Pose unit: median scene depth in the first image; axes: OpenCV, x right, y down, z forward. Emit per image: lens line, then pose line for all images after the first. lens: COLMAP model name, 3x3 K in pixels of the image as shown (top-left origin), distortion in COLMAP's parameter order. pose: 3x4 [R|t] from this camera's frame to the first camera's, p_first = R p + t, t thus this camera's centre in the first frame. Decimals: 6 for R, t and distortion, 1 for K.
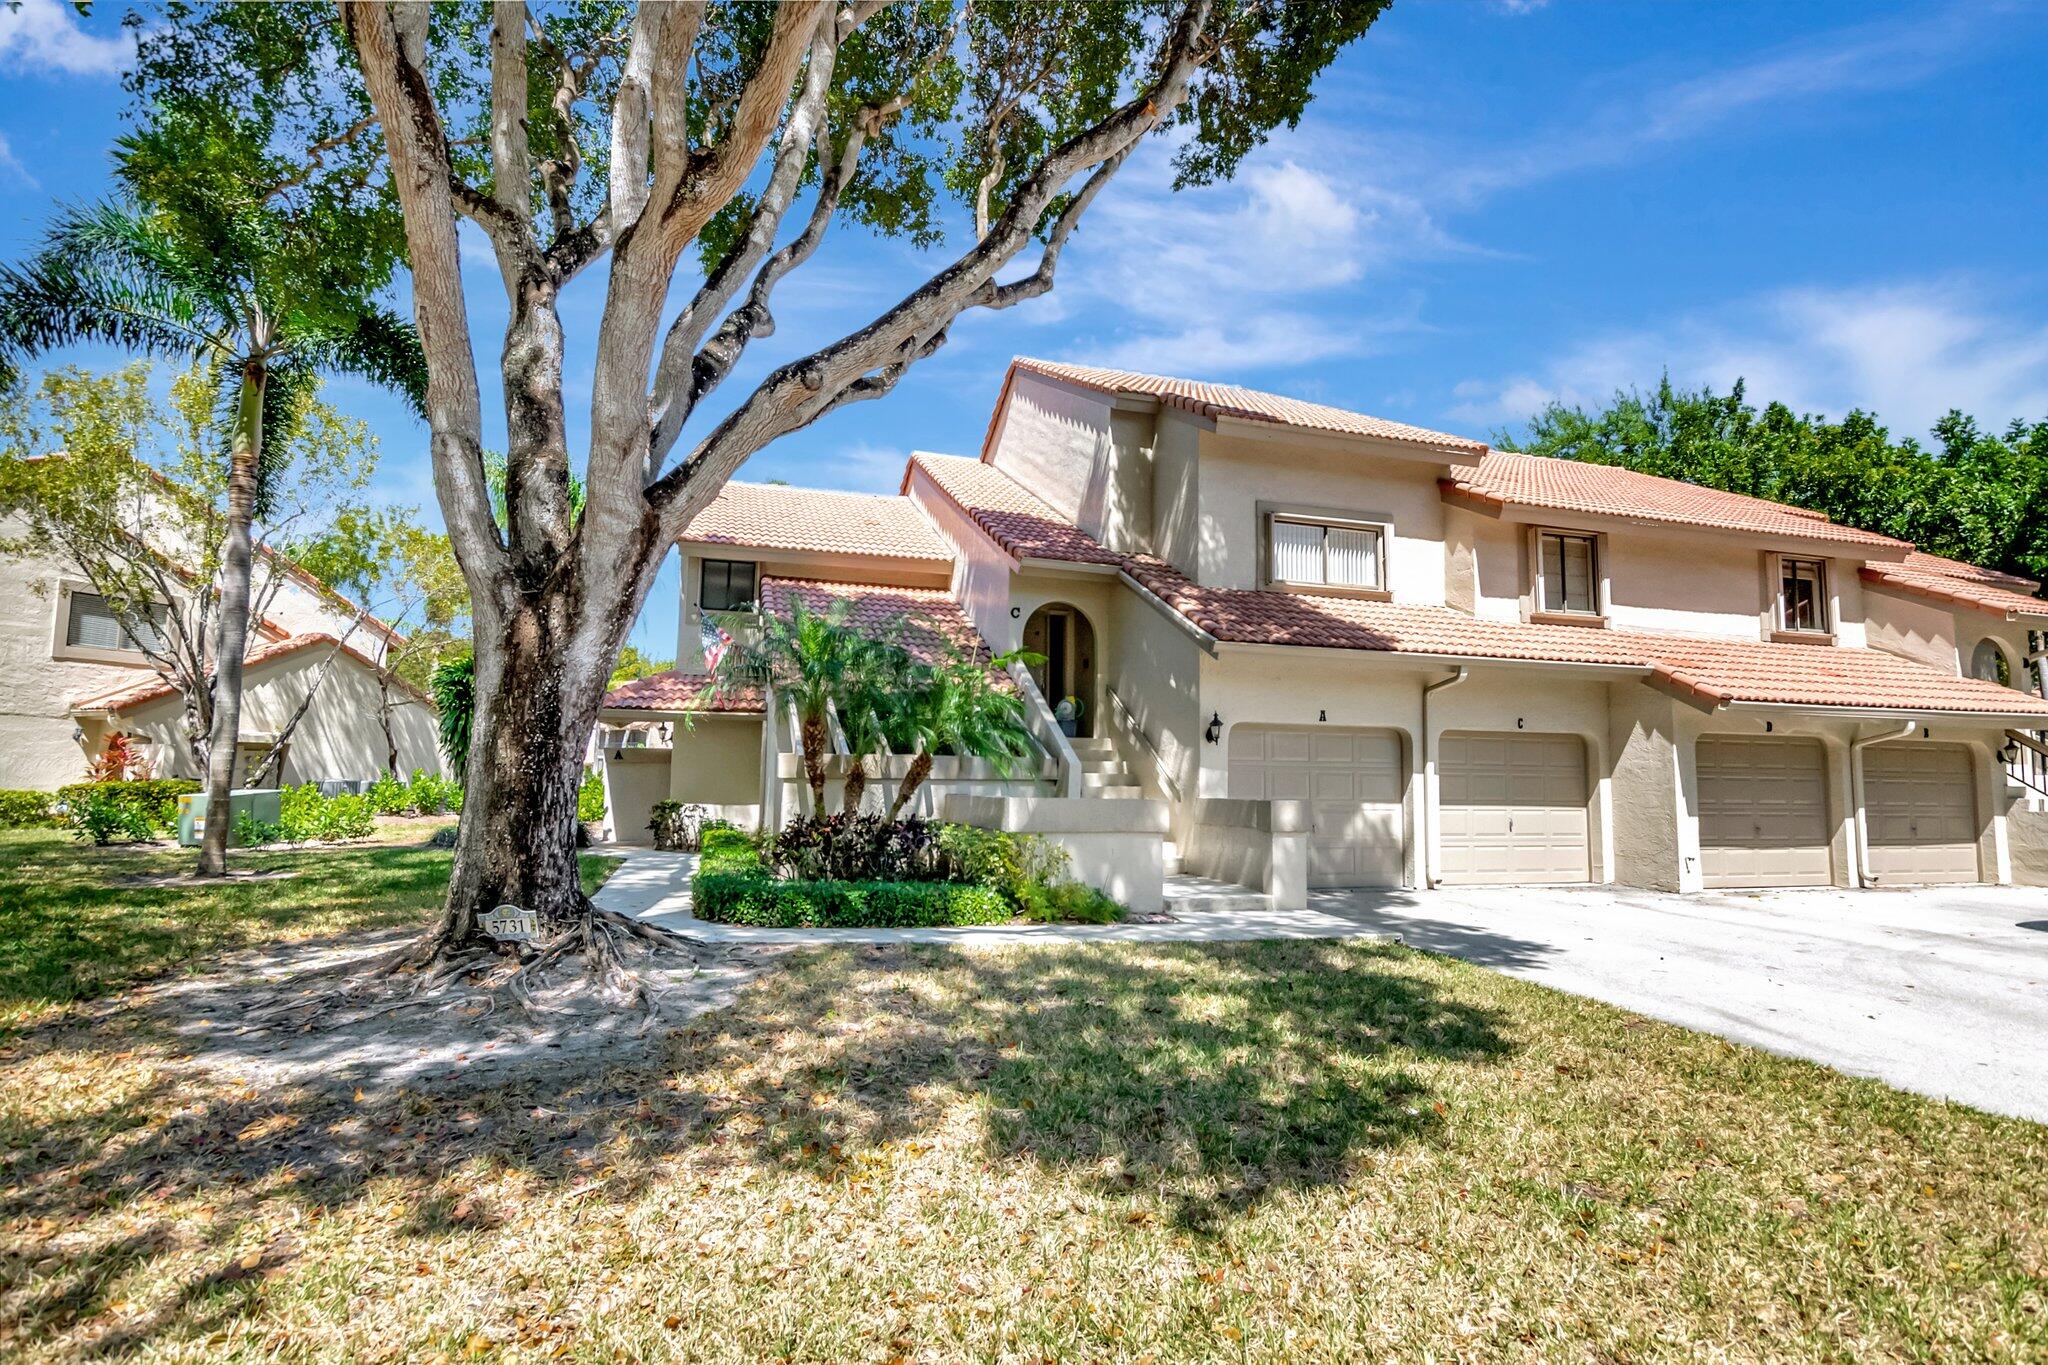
lens RADIAL K [[964.9, 0, 1024.0], [0, 964.9, 682.5], [0, 0, 1]] dist [0.002202, 0.000199]
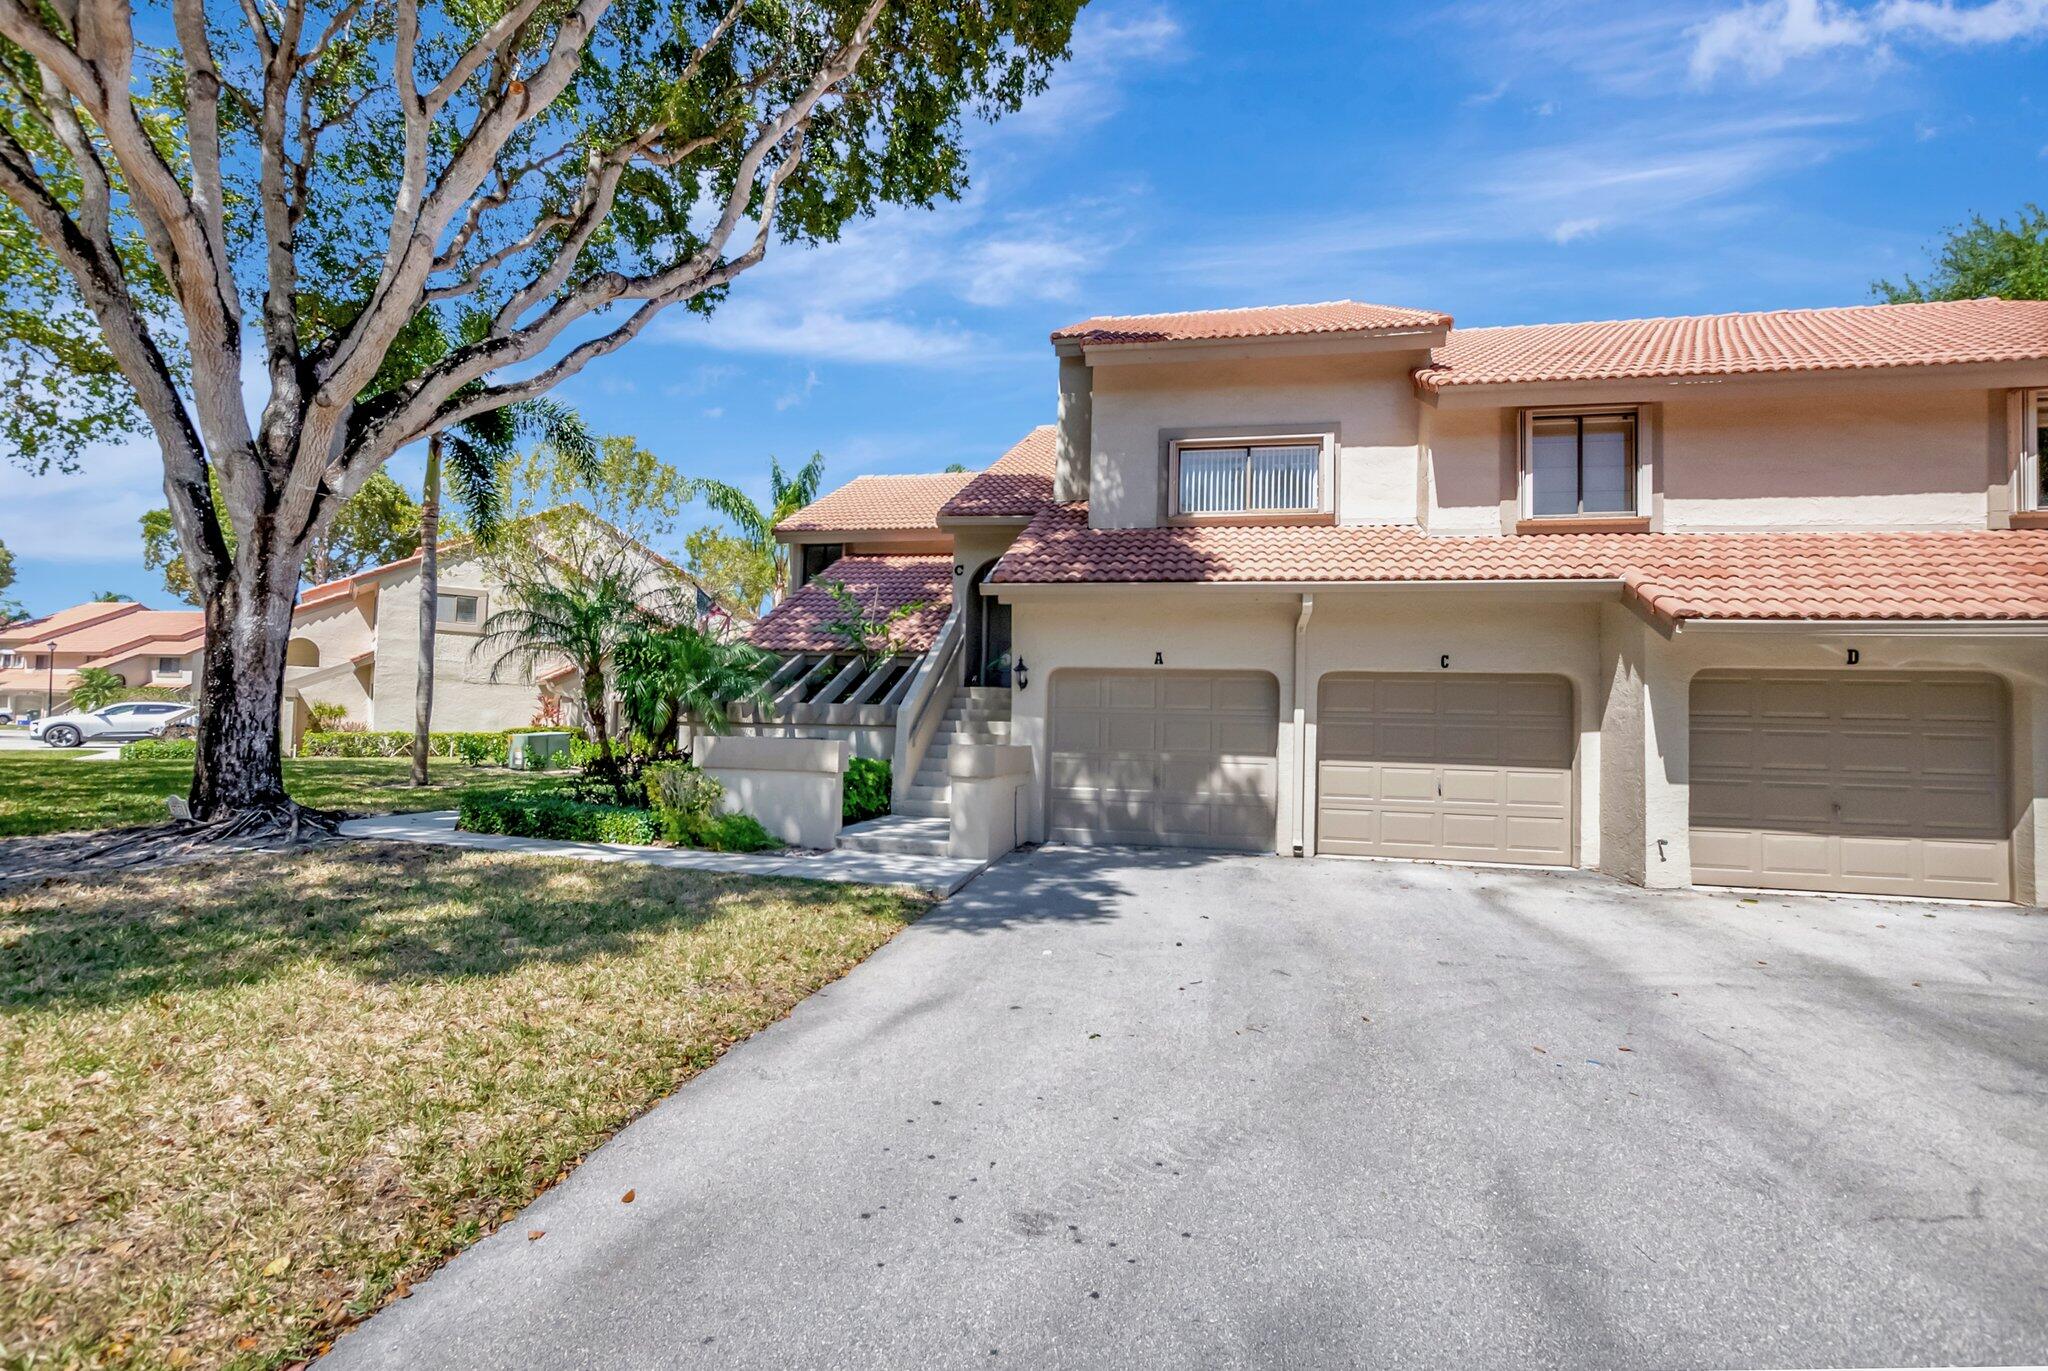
lens RADIAL K [[894.0, 0, 1024.0], [0, 894.0, 685.5], [0, 0, 1]] dist [-0.002933, -0.000095]
pose [[0.883530, -0.014803, -0.468141, 0.539558], [0.032458, 0.999033, 0.029667, 0.028202], [0.467249, -0.041407, 0.883156, 0.177468]]
